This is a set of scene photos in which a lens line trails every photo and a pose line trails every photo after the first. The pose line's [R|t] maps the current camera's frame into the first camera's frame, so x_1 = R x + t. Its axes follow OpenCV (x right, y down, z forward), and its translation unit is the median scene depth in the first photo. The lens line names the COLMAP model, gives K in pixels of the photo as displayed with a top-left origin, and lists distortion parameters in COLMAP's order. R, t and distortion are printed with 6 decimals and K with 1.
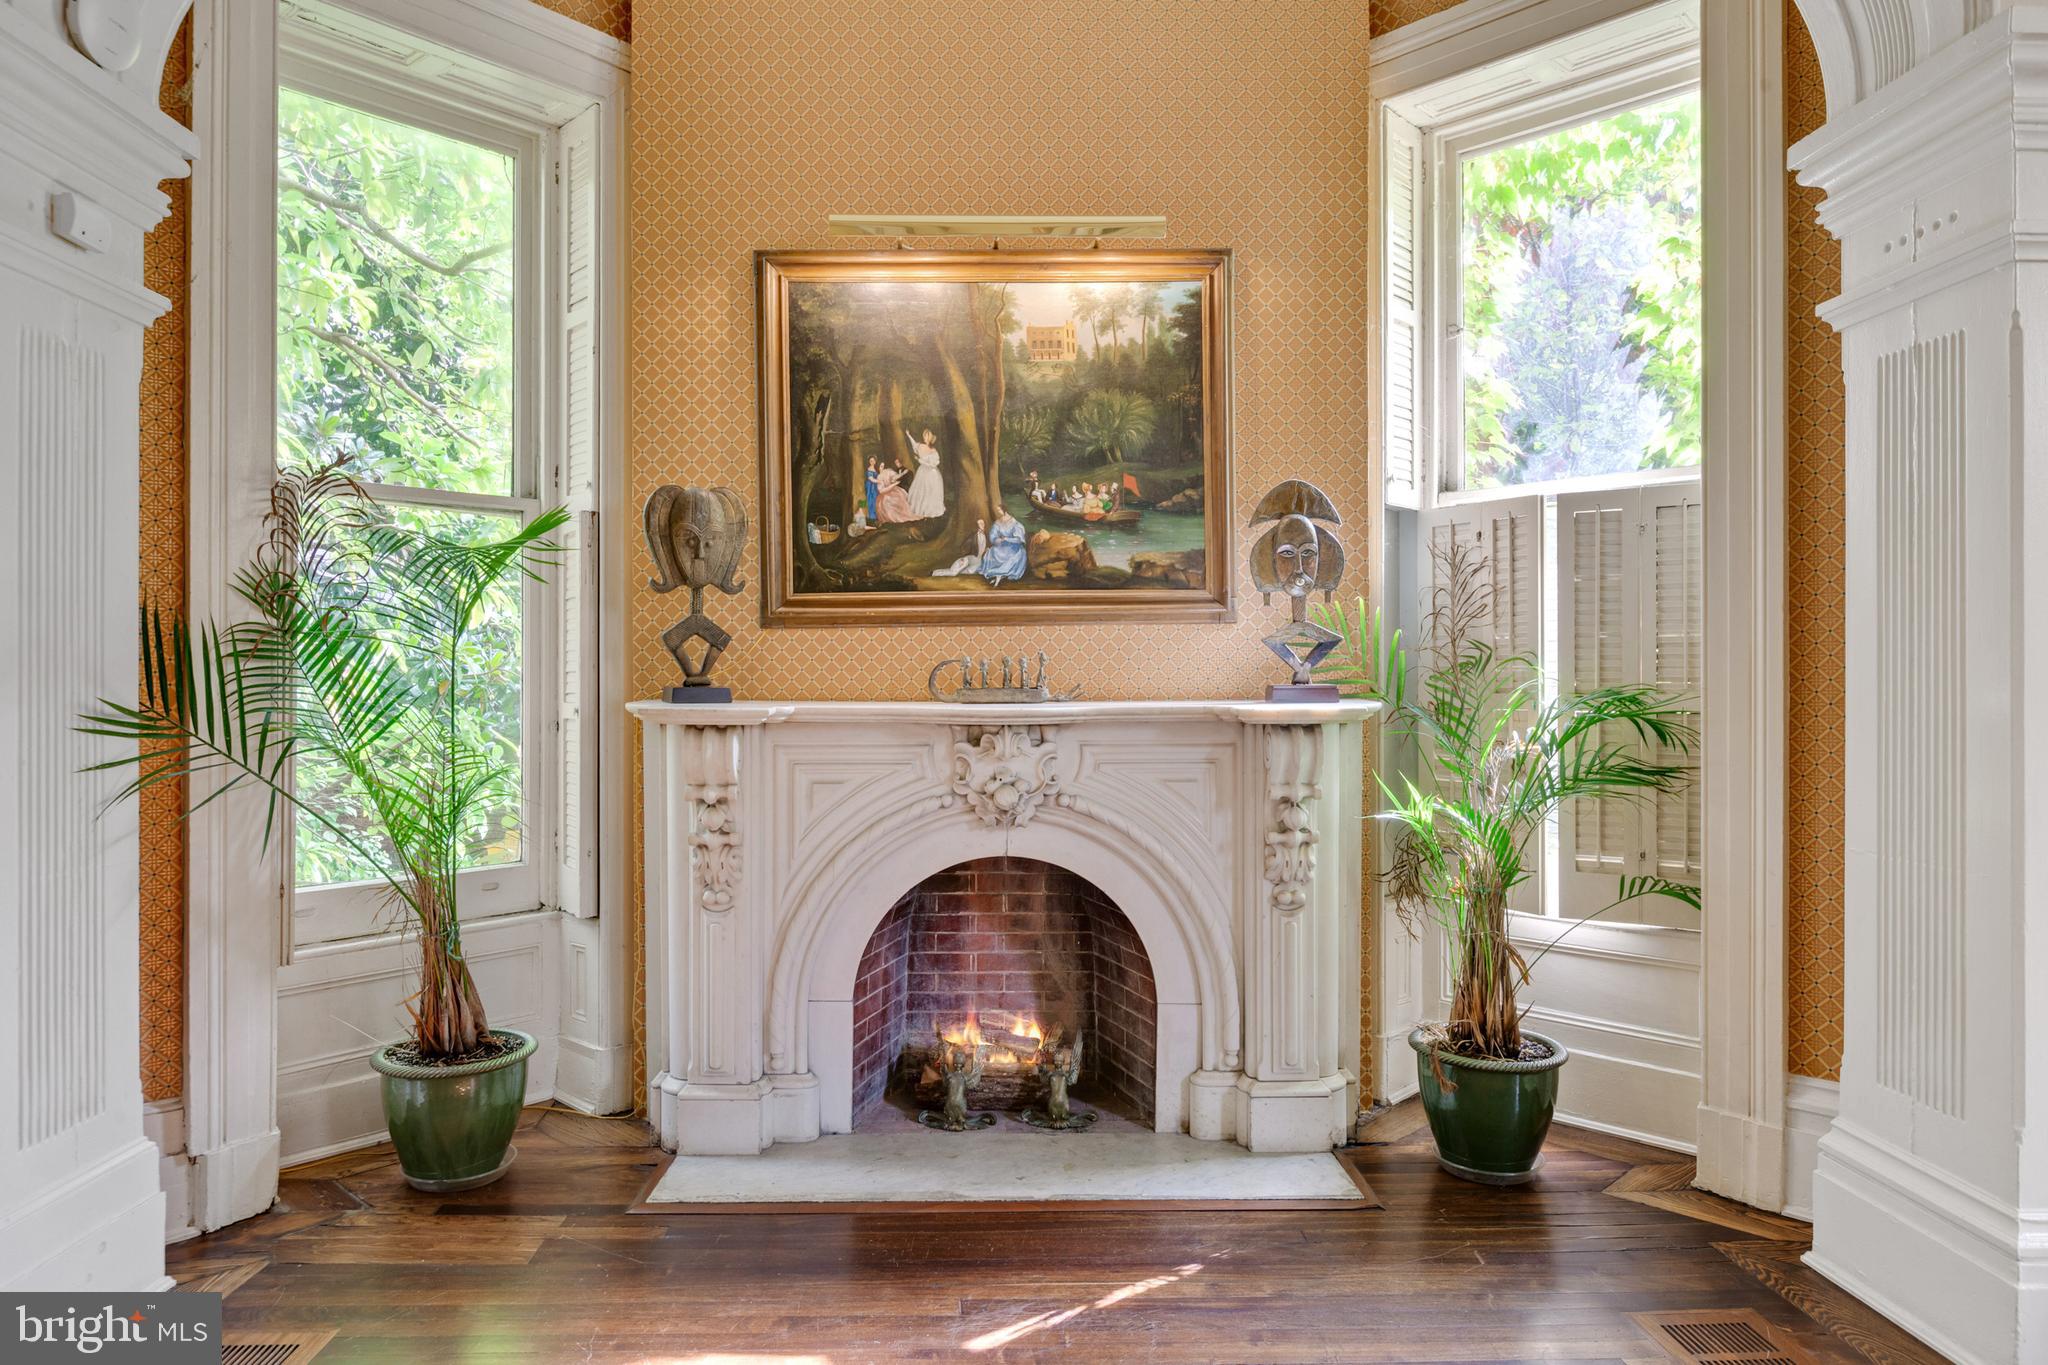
lens RADIAL K [[1311.3, 0, 1024.1], [0, 1311.3, 675.1], [0, 0, 1]] dist [0.003272, -0.005710]
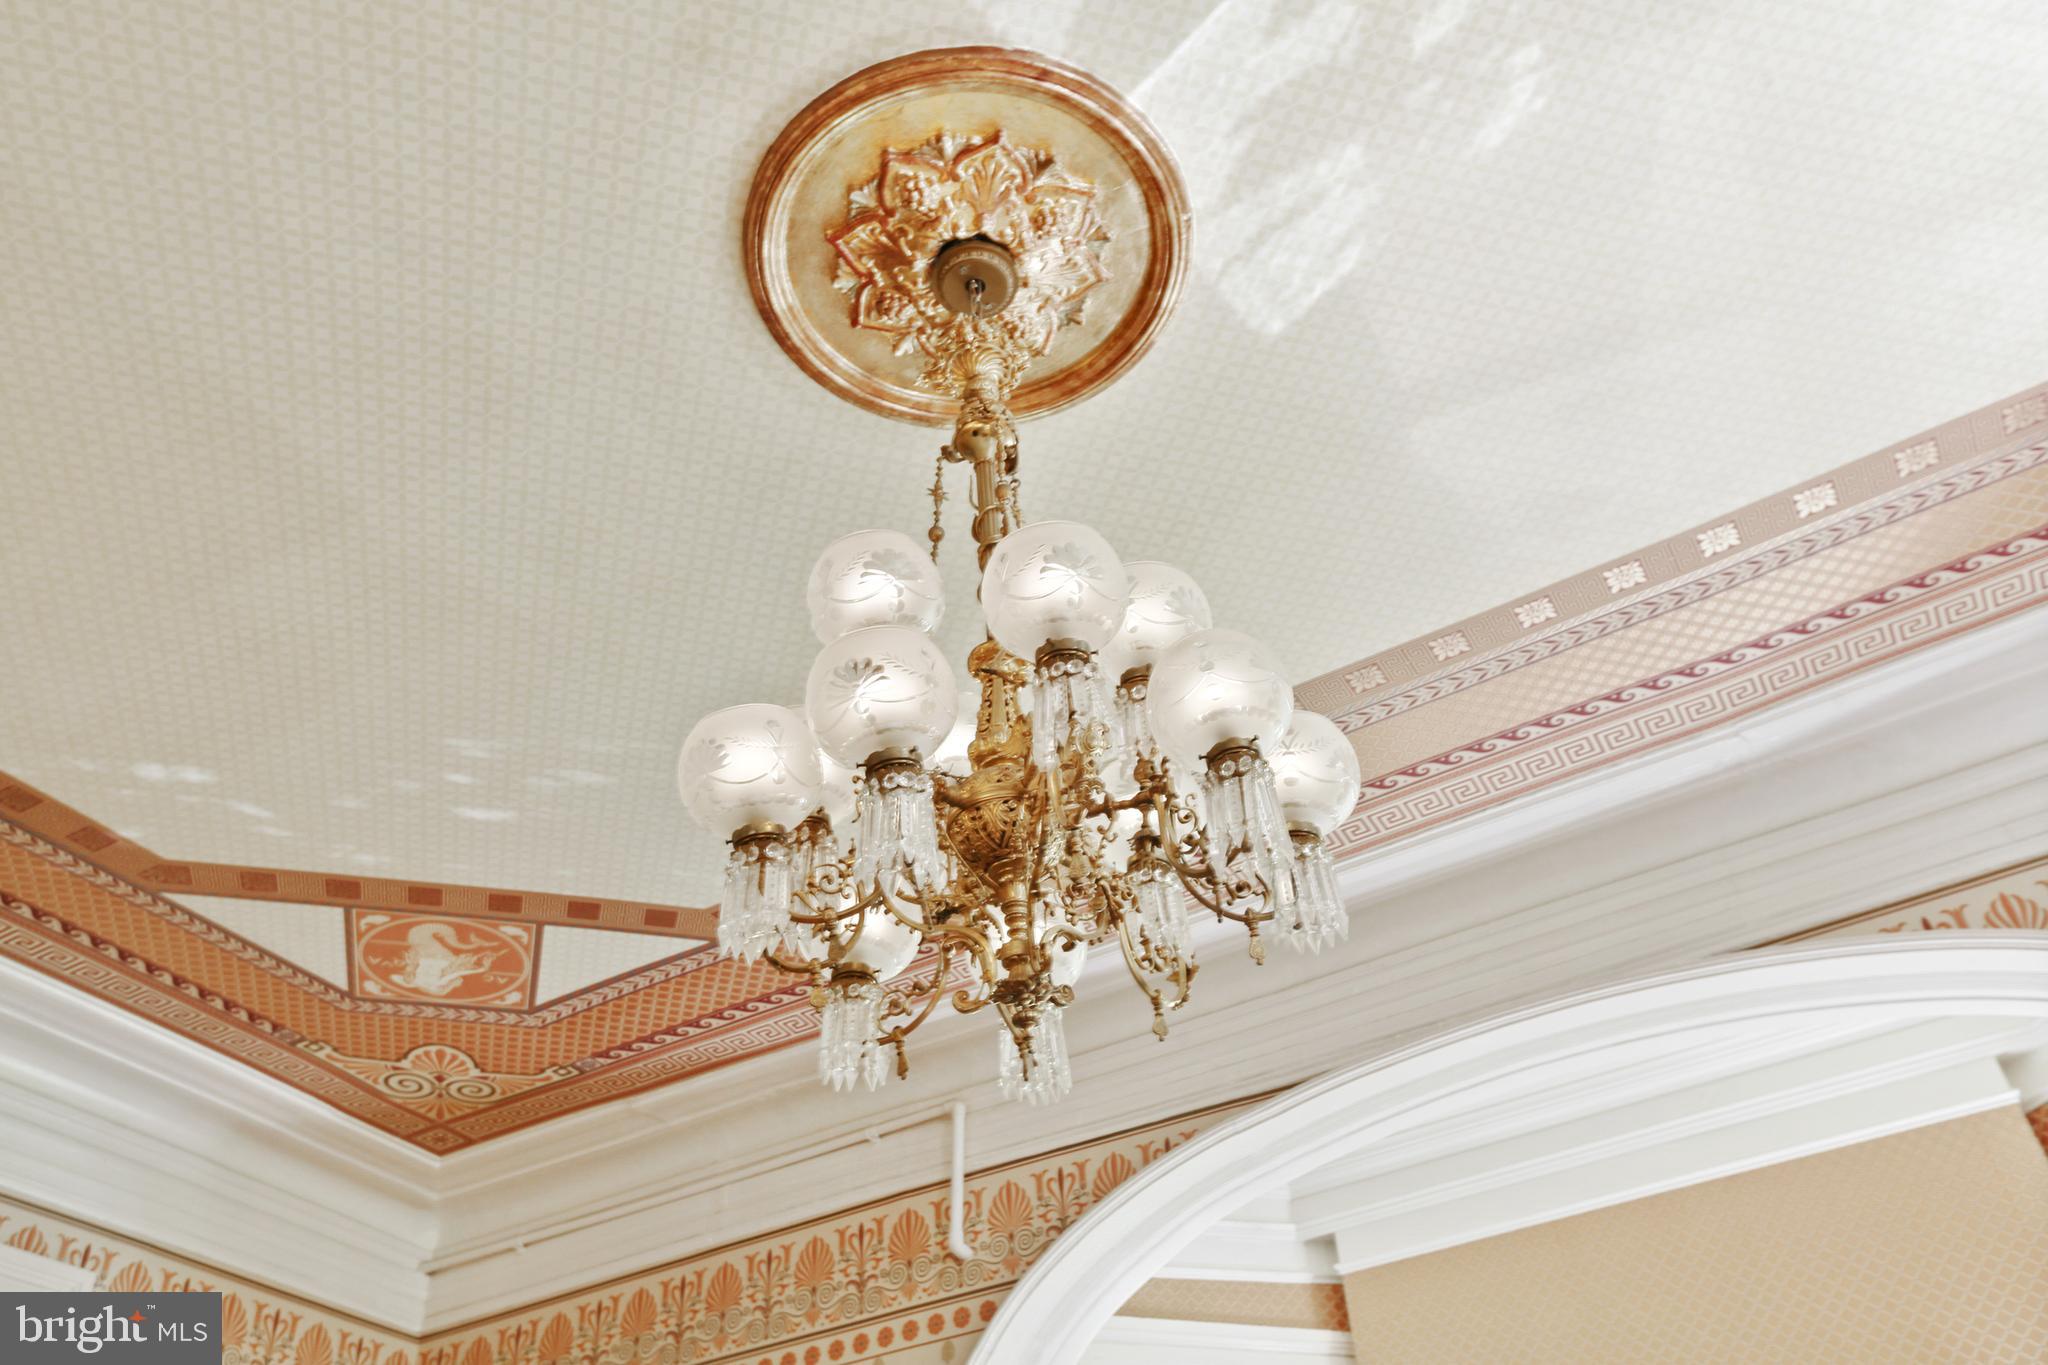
lens RADIAL K [[1749.5, 0, 1026.1], [0, 1749.5, 664.7], [0, 0, 1]] dist [0.010756, 0.037583]
pose [[0.851566, -0.369041, -0.372349, 0.269344], [0.053224, 0.767444, -0.638902, 0.043254], [0.521538, 0.524250, 0.673172, -0.538606]]
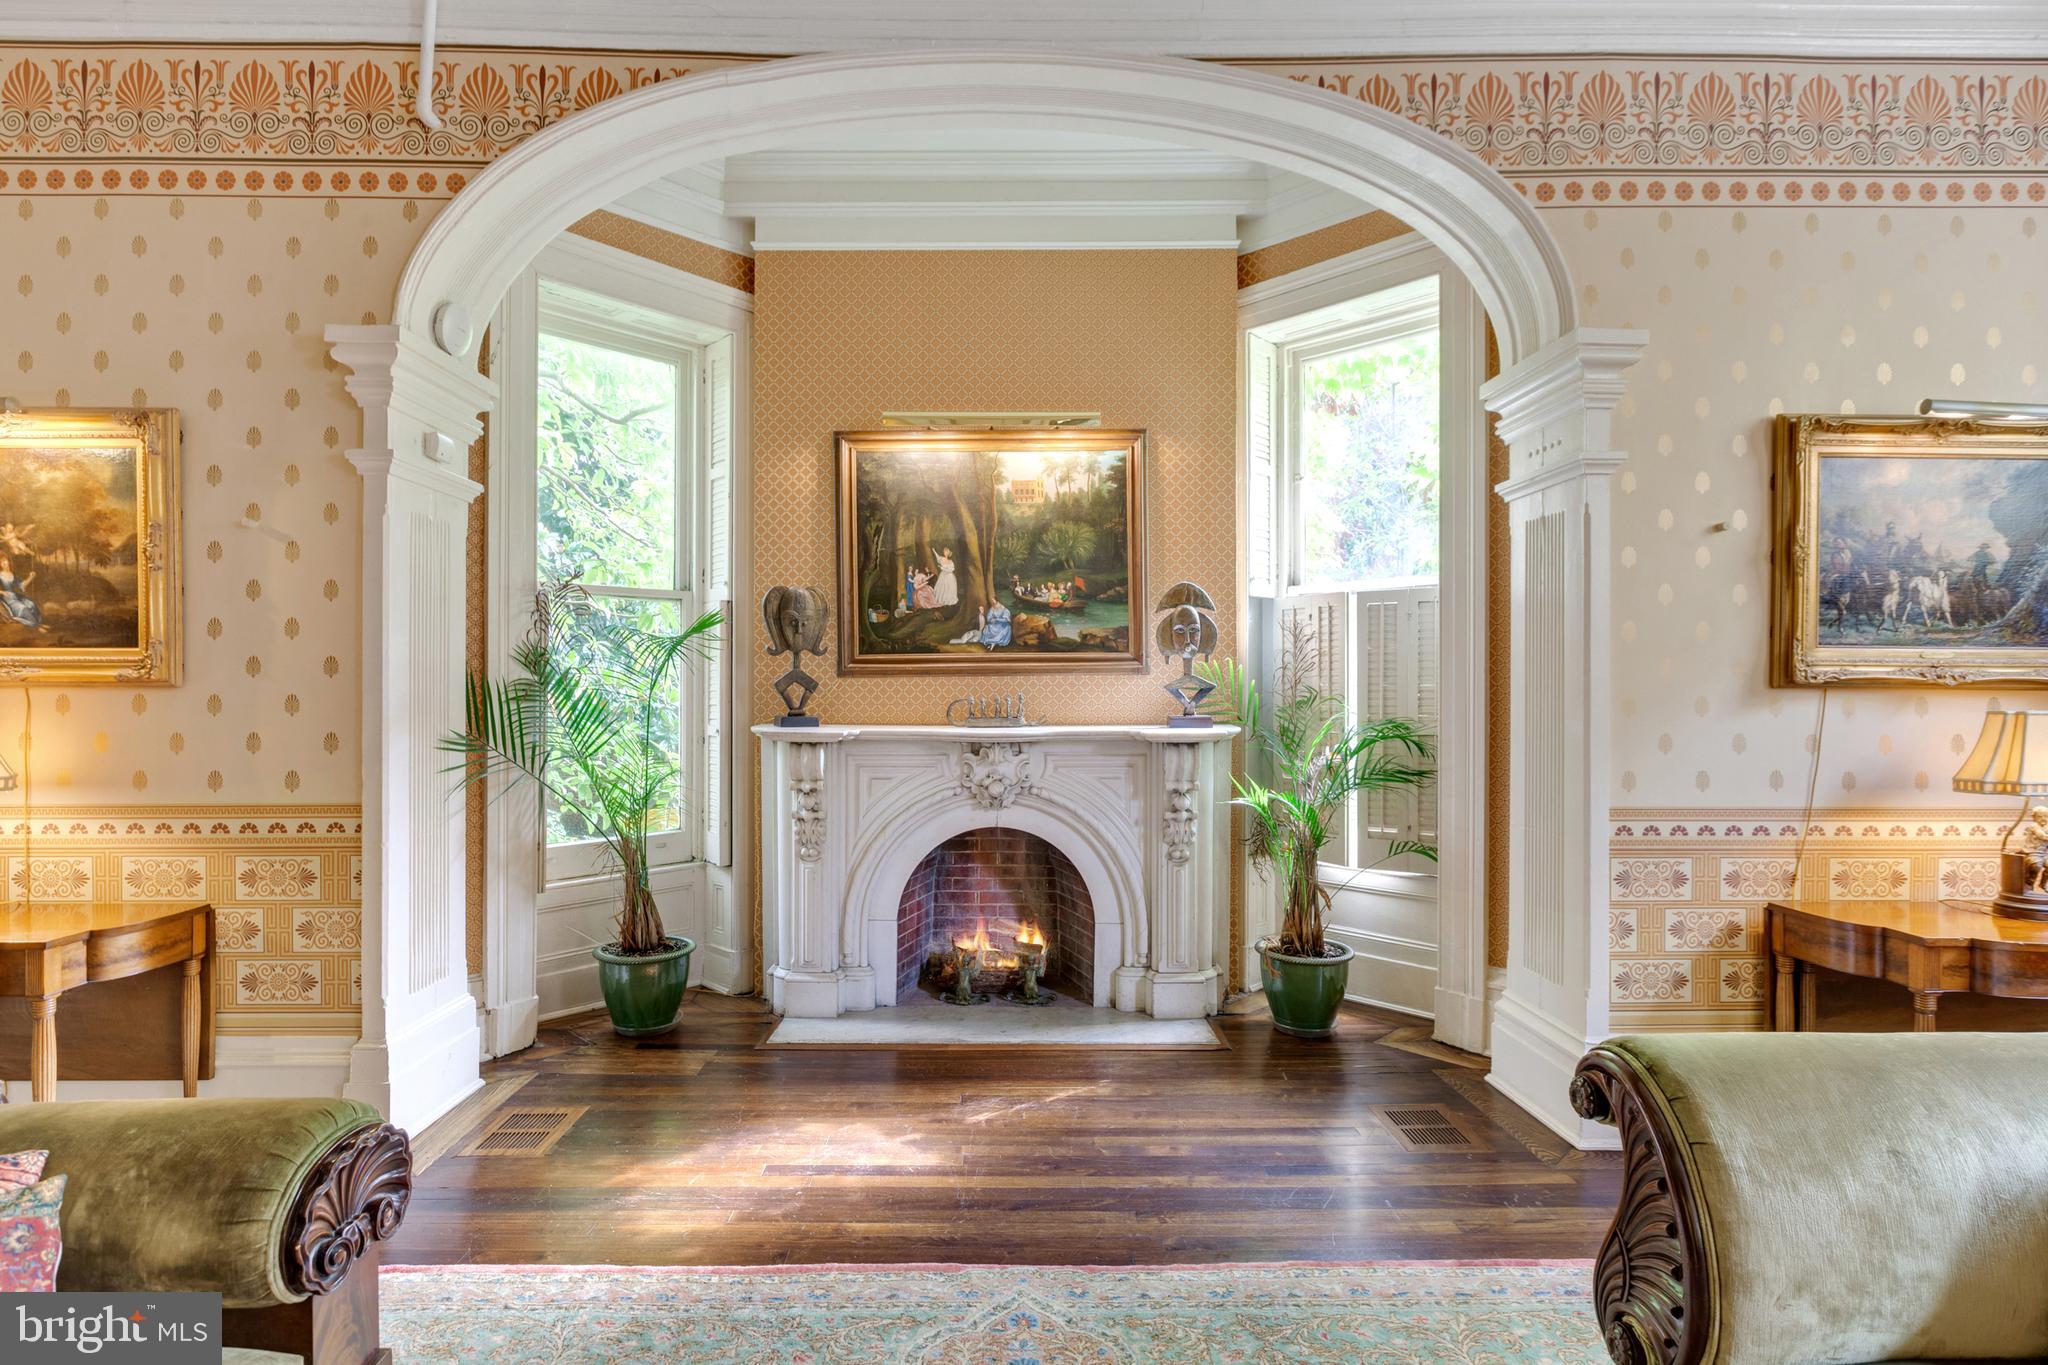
lens RADIAL K [[1052.1, 0, 1023.7], [0, 1052.1, 686.4], [0, 0, 1]] dist [-0.002229, -0.002201]
pose [[0.999916, 0.002228, -0.012798, 0.034124], [-0.002217, 0.999997, 0.000894, -0.028372], [0.012800, -0.000865, 0.999918, -0.238219]]
